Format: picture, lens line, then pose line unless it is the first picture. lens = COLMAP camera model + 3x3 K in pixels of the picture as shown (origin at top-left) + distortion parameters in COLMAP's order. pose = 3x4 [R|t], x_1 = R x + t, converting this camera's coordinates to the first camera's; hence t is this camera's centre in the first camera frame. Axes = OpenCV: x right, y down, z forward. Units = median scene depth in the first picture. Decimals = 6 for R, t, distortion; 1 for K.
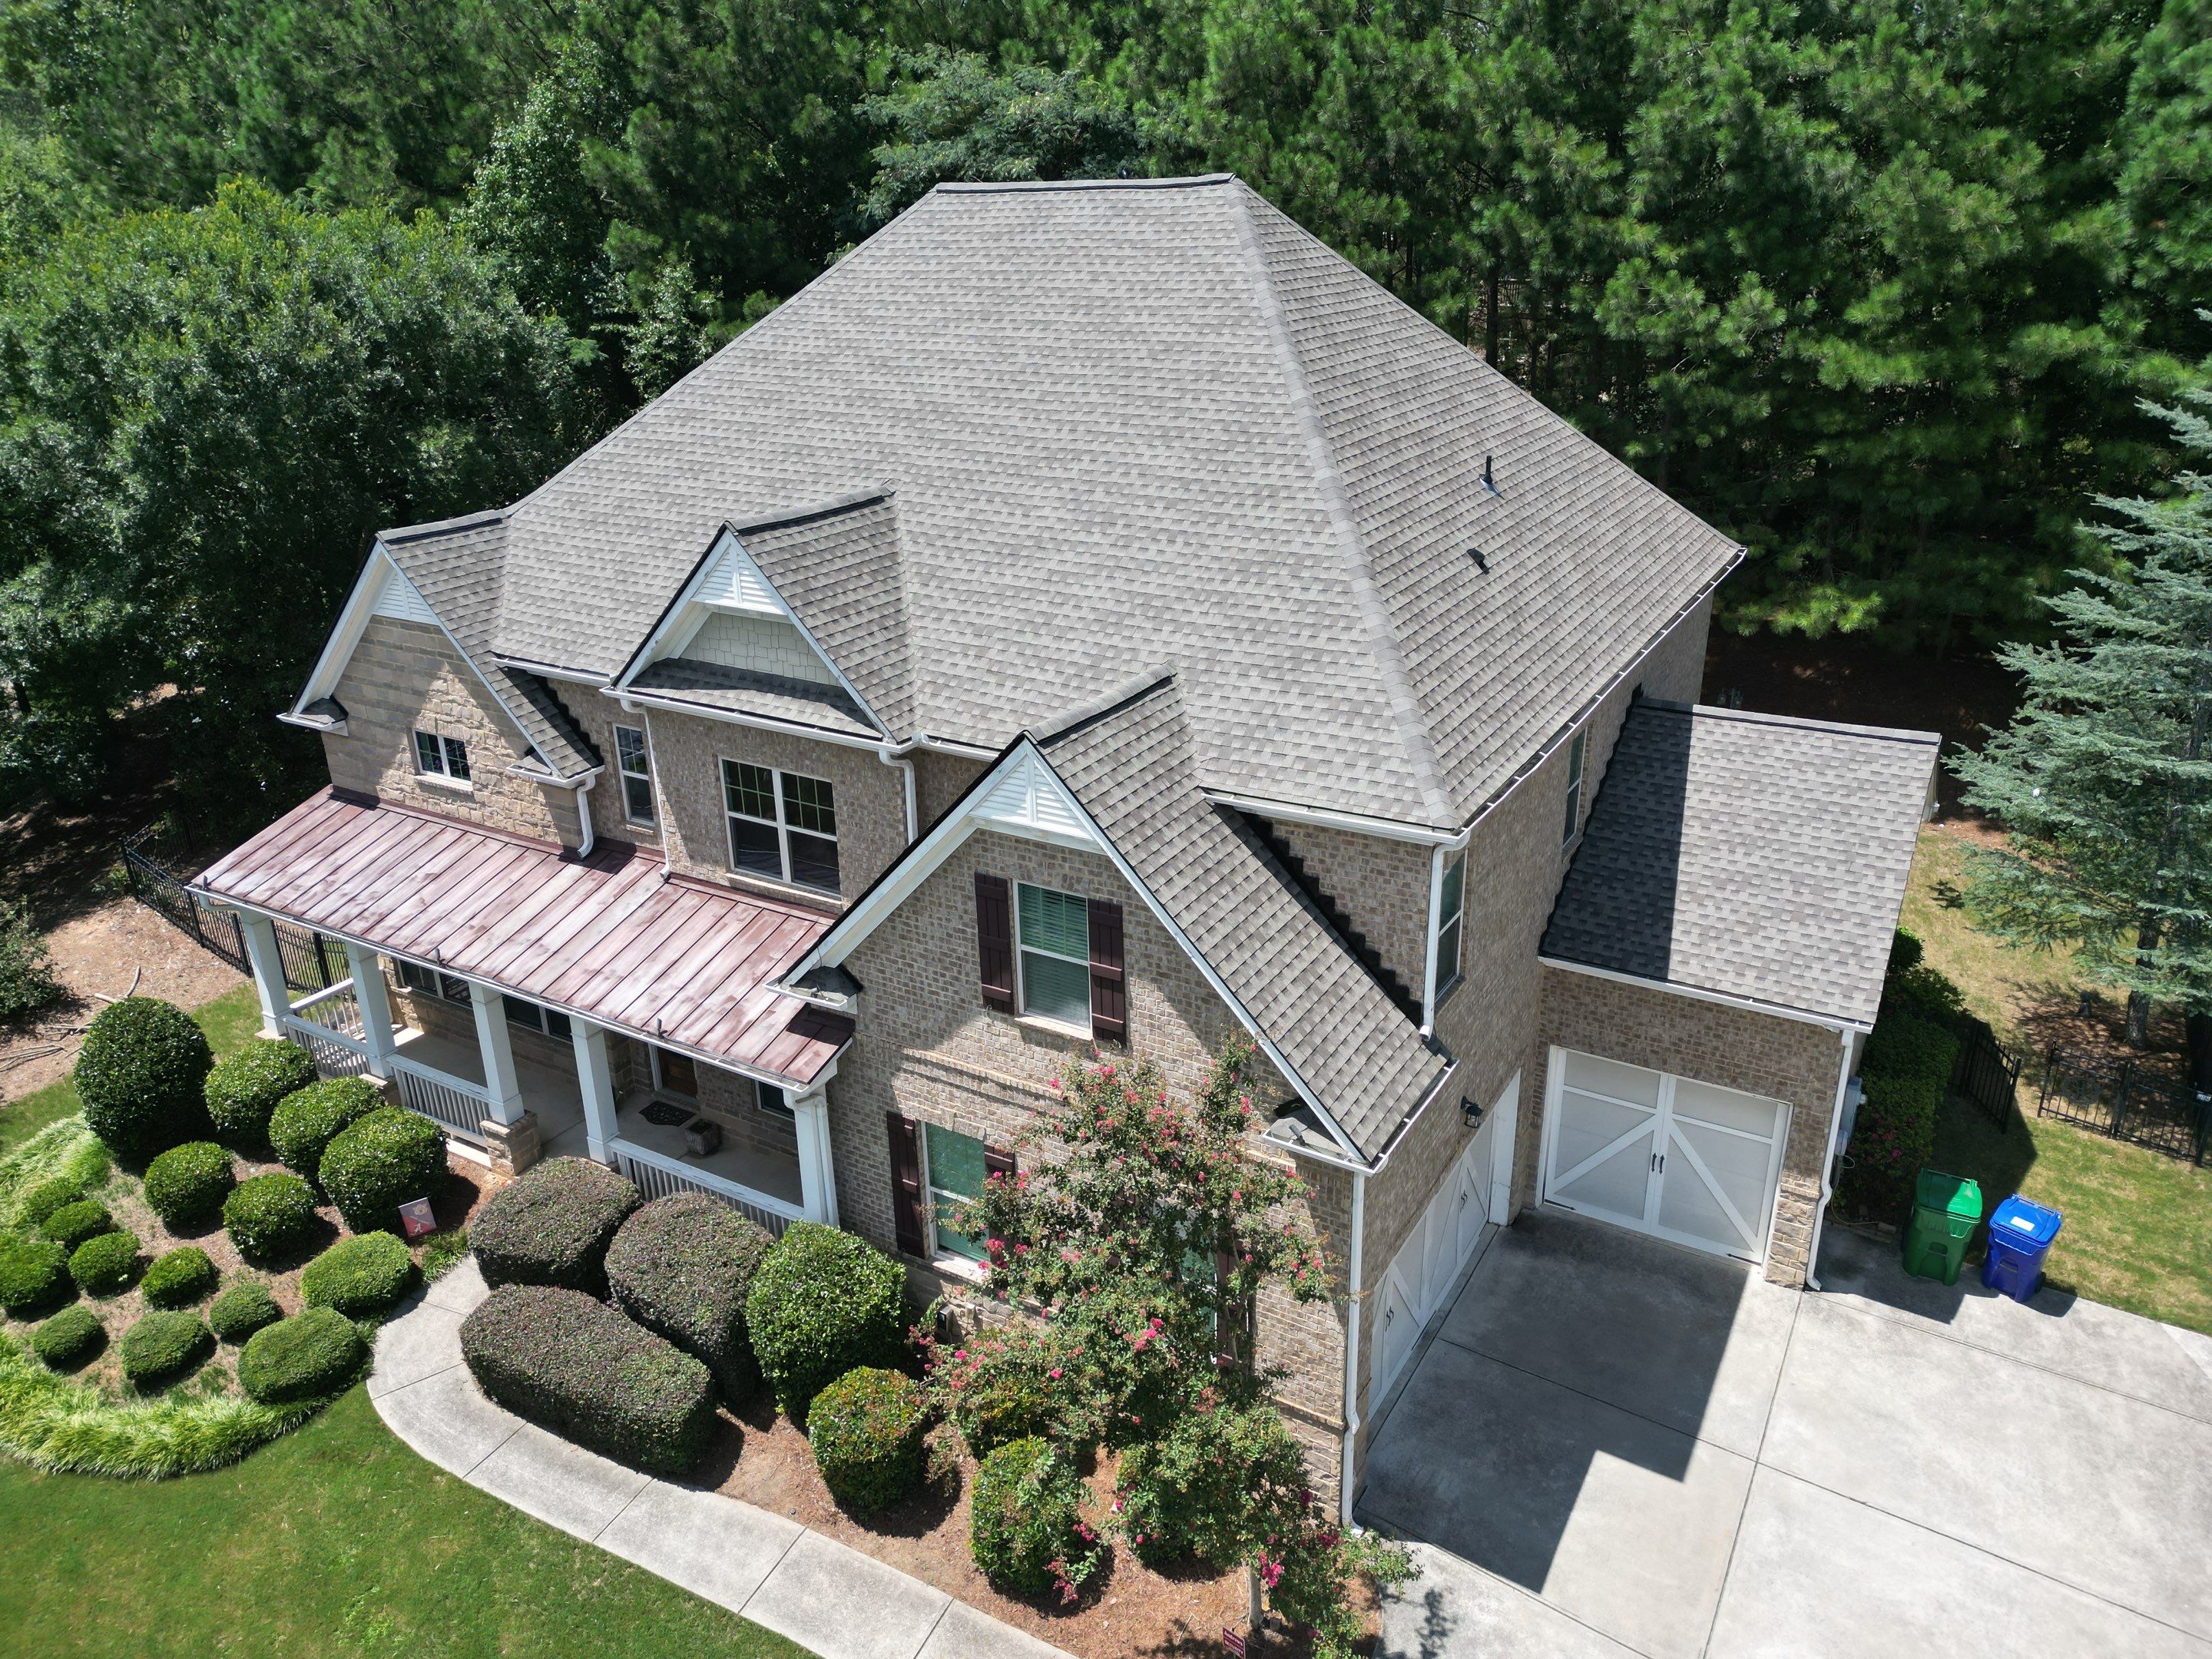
lens RADIAL K [[1541.0, 0, 1106.0], [0, 1541.0, 829.5], [0, 0, 1]] dist [0.089015, -0.084860]
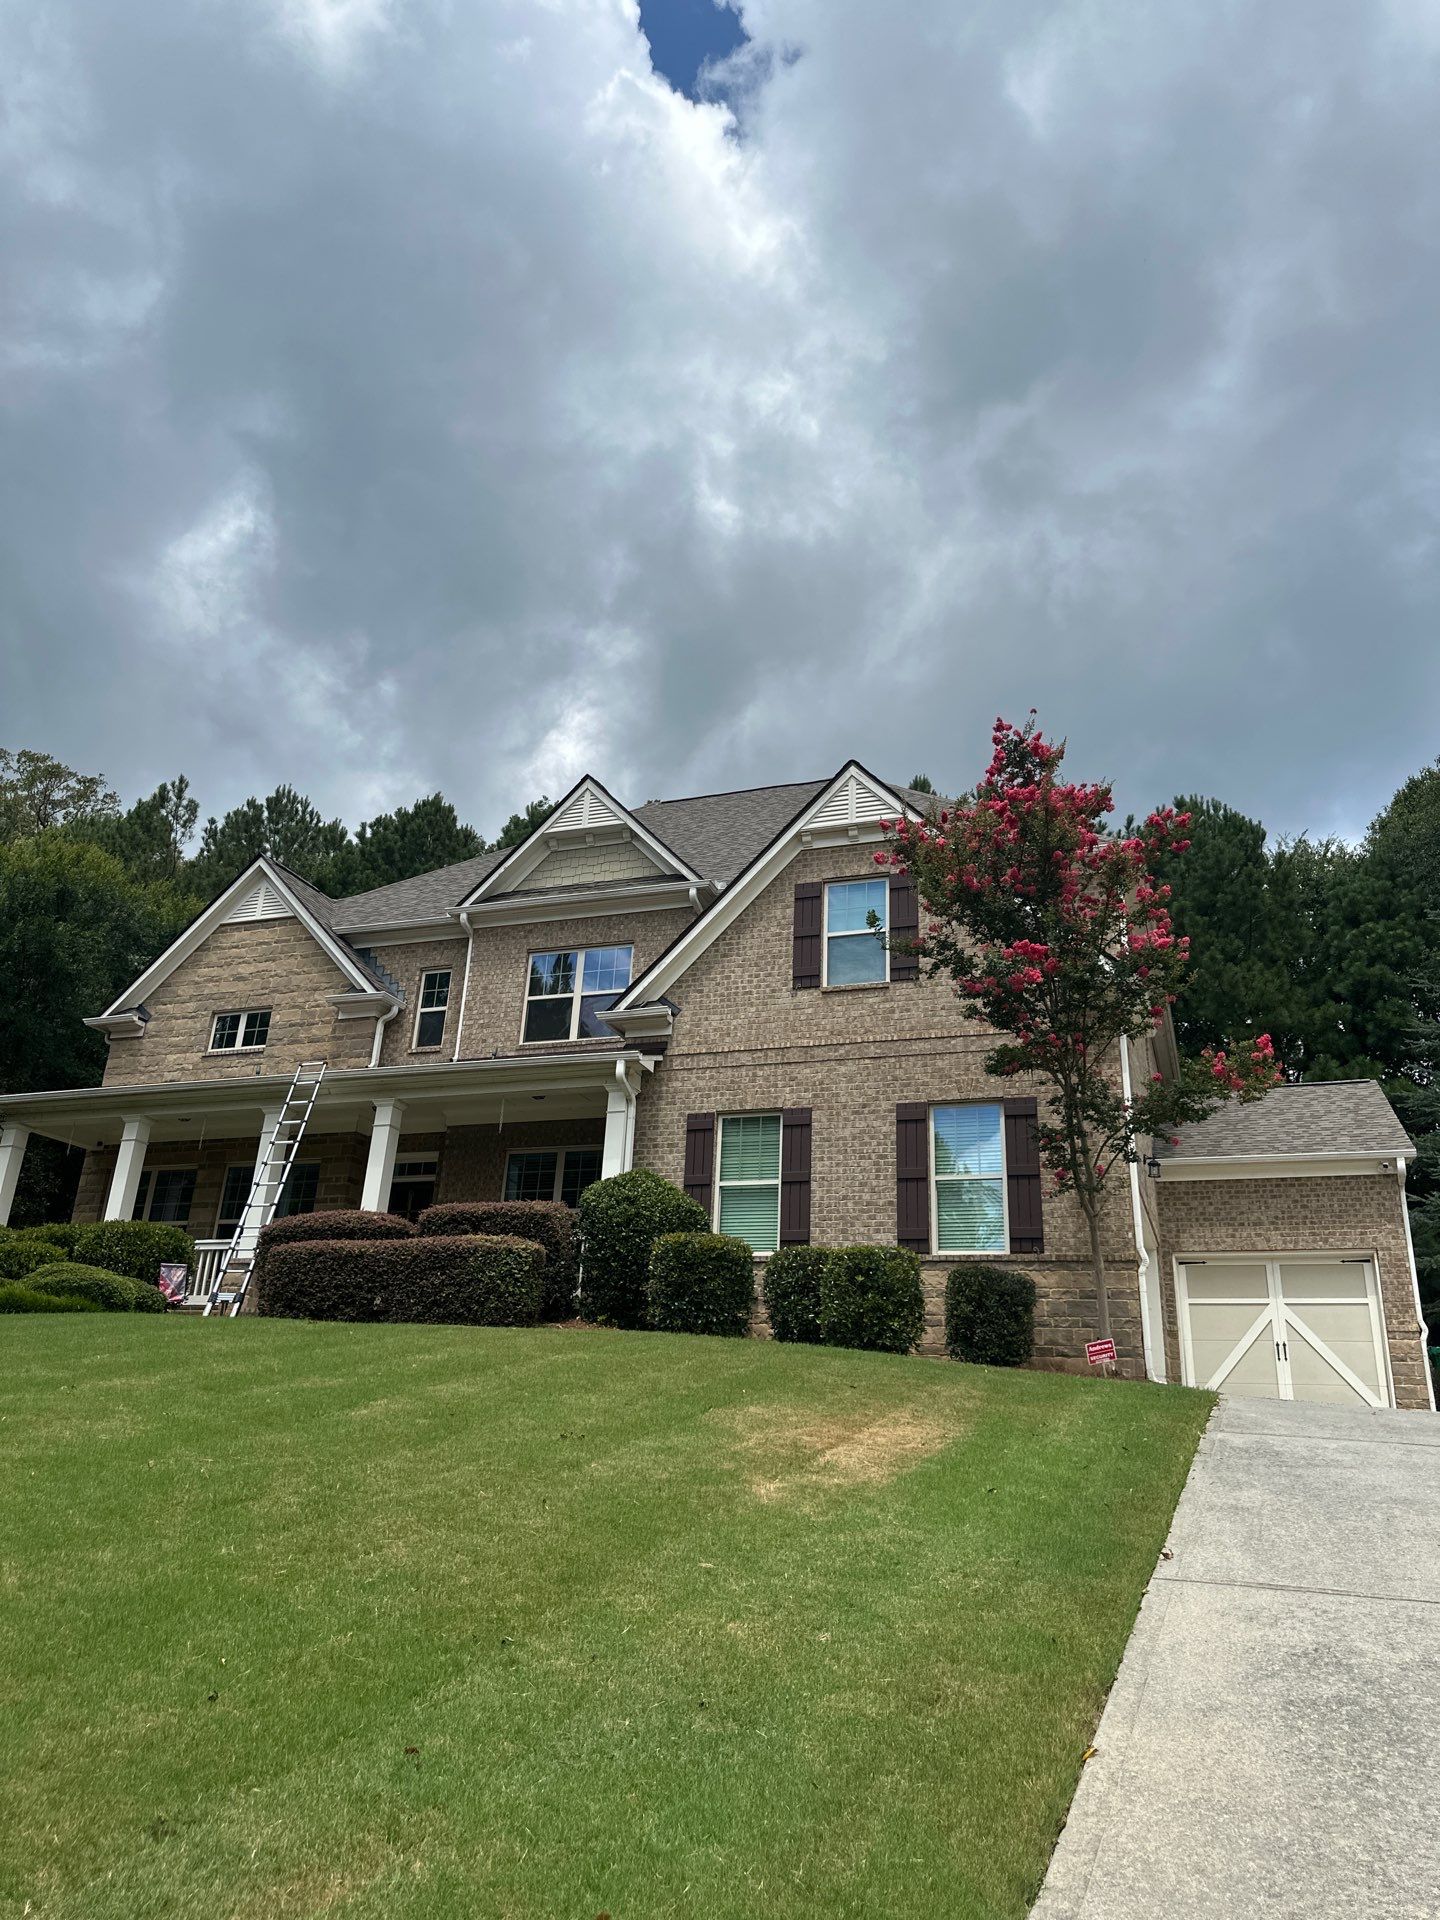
lens RADIAL K [[1337.6, 0, 741.5], [0, 1337.6, 965.3], [0, 0, 1]] dist [0.089015, -0.084860]
pose [[0.979270, 0.125664, 0.158869, -0.256001], [0.015508, 0.735488, -0.677360, 0.727922], [-0.201966, 0.665782, 0.718292, 0.167605]]
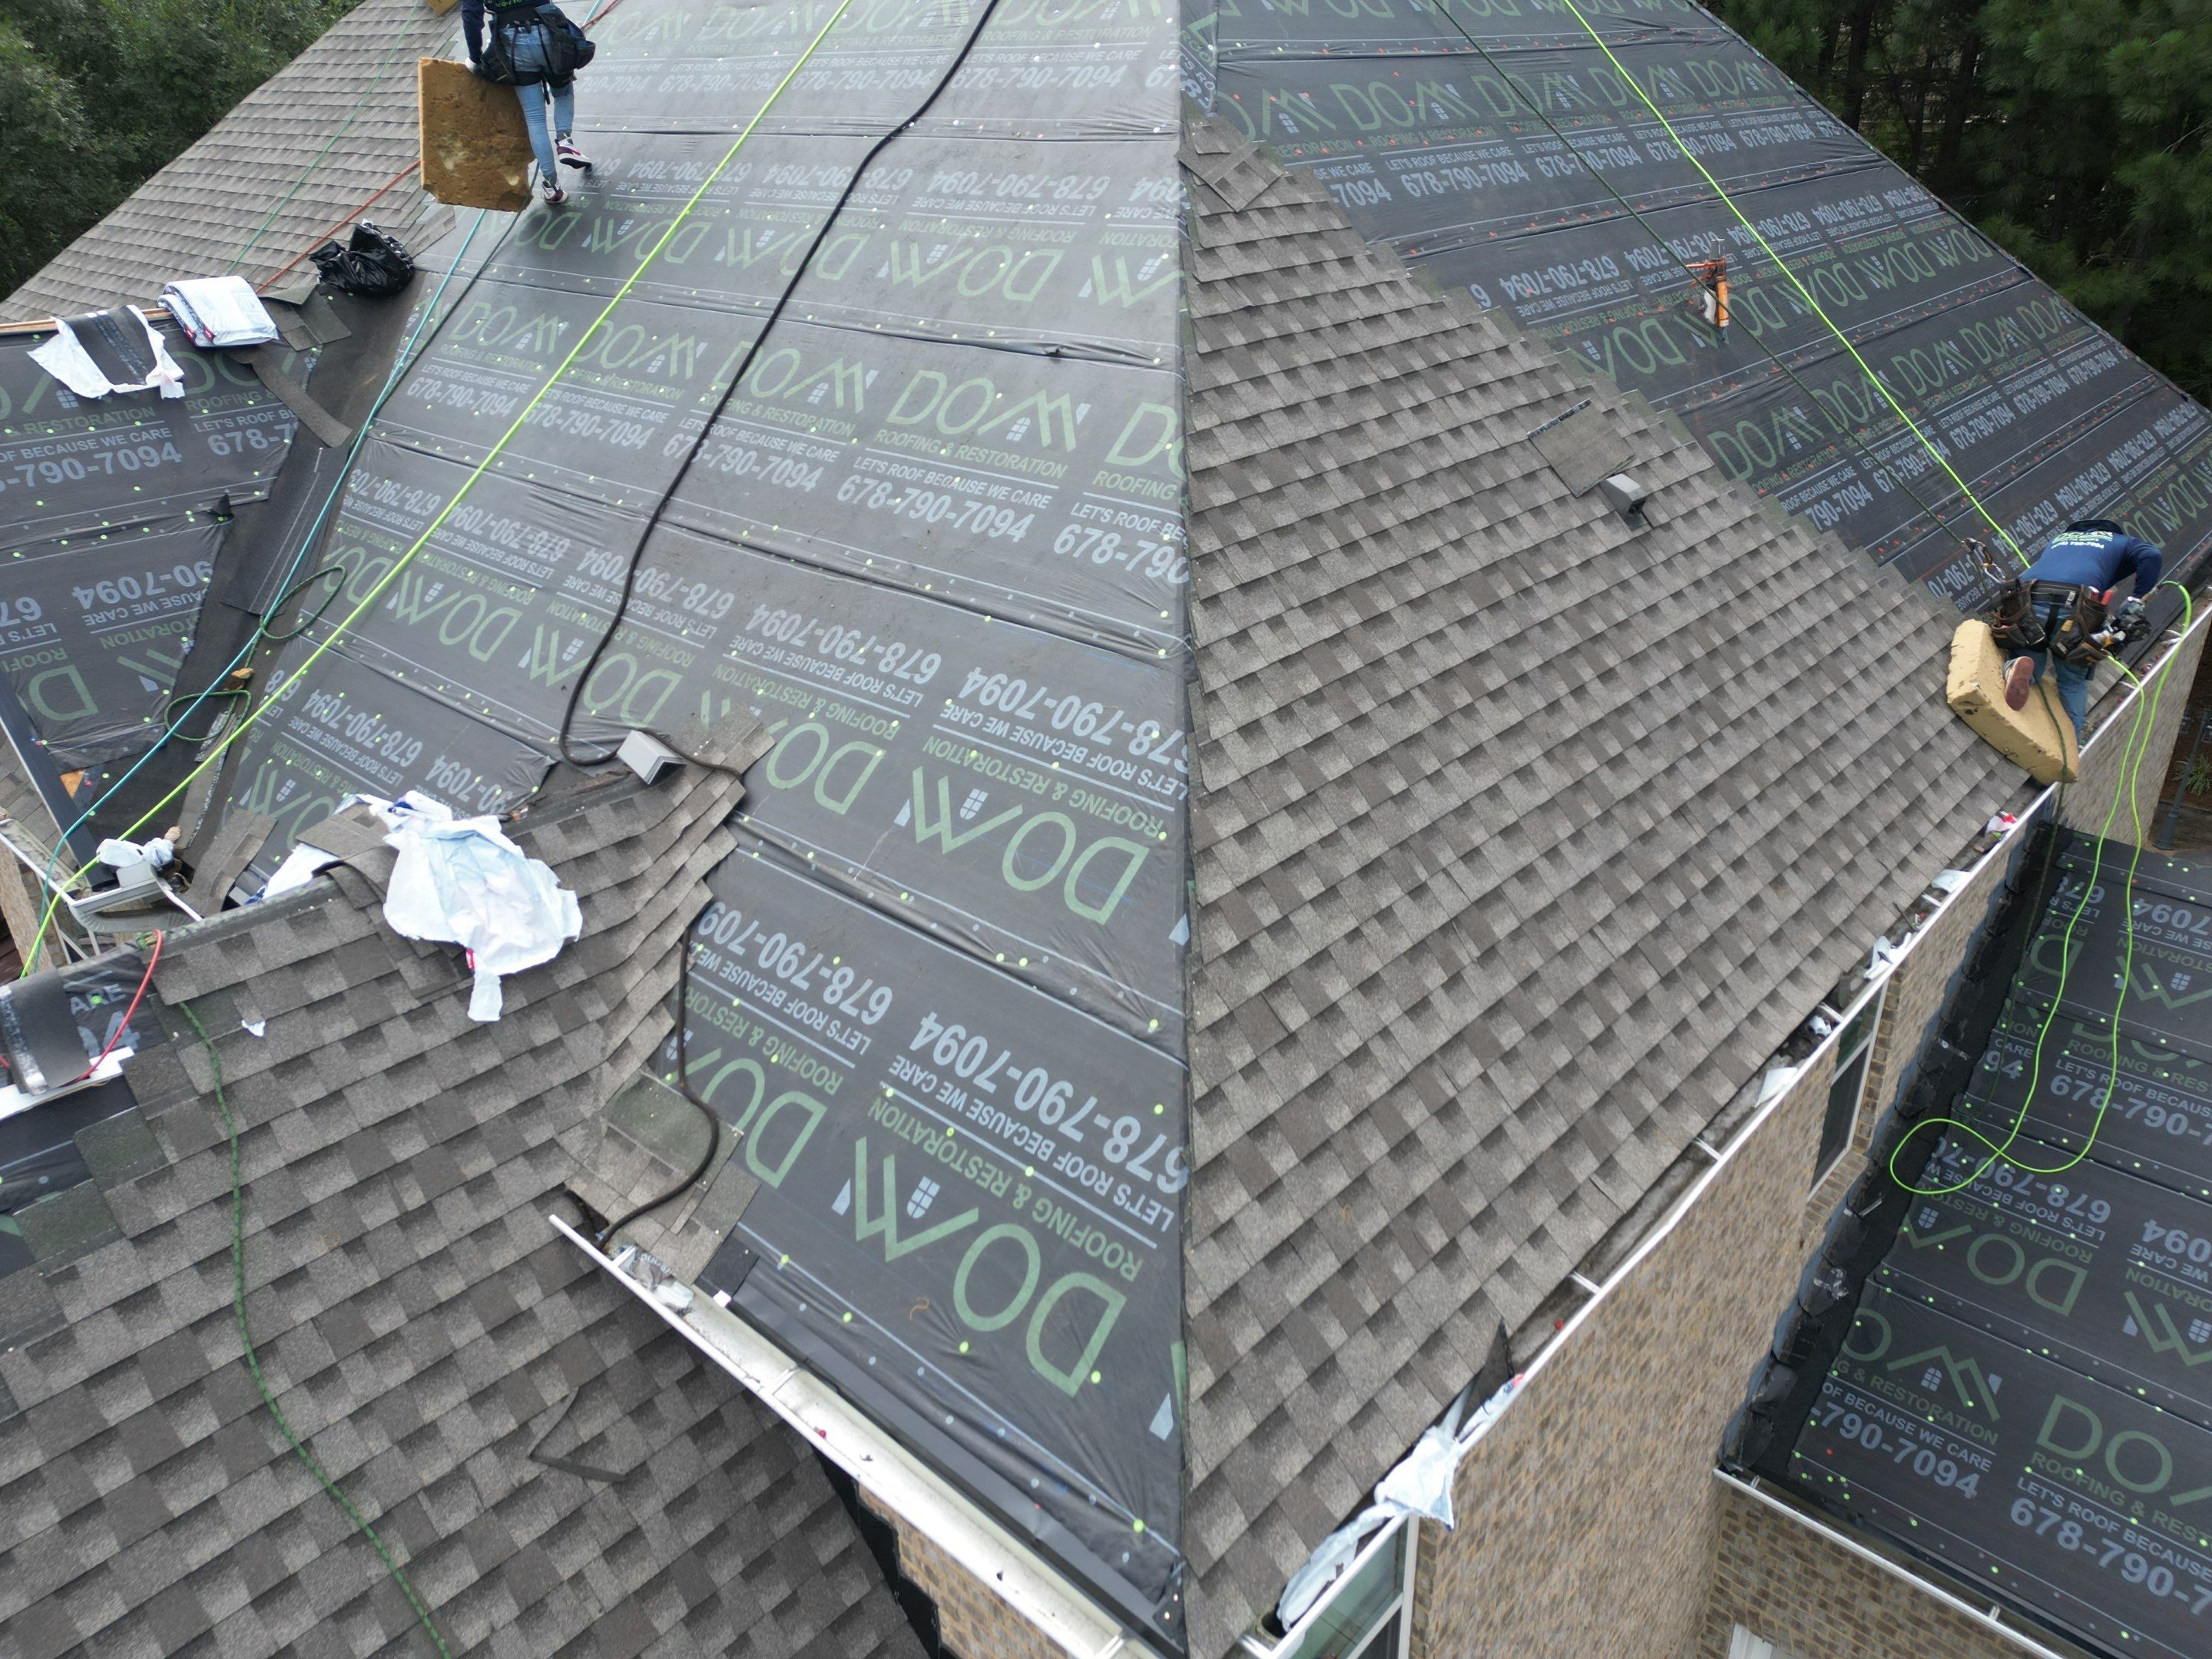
lens RADIAL K [[1541.0, 0, 1106.0], [0, 1541.0, 829.5], [0, 0, 1]] dist [0.089015, -0.084860]
pose [[0.980110, 0.084279, -0.179670, 0.183953], [-0.071635, 0.994551, 0.075748, -0.111164], [0.185075, -0.061370, 0.980806, 0.580499]]
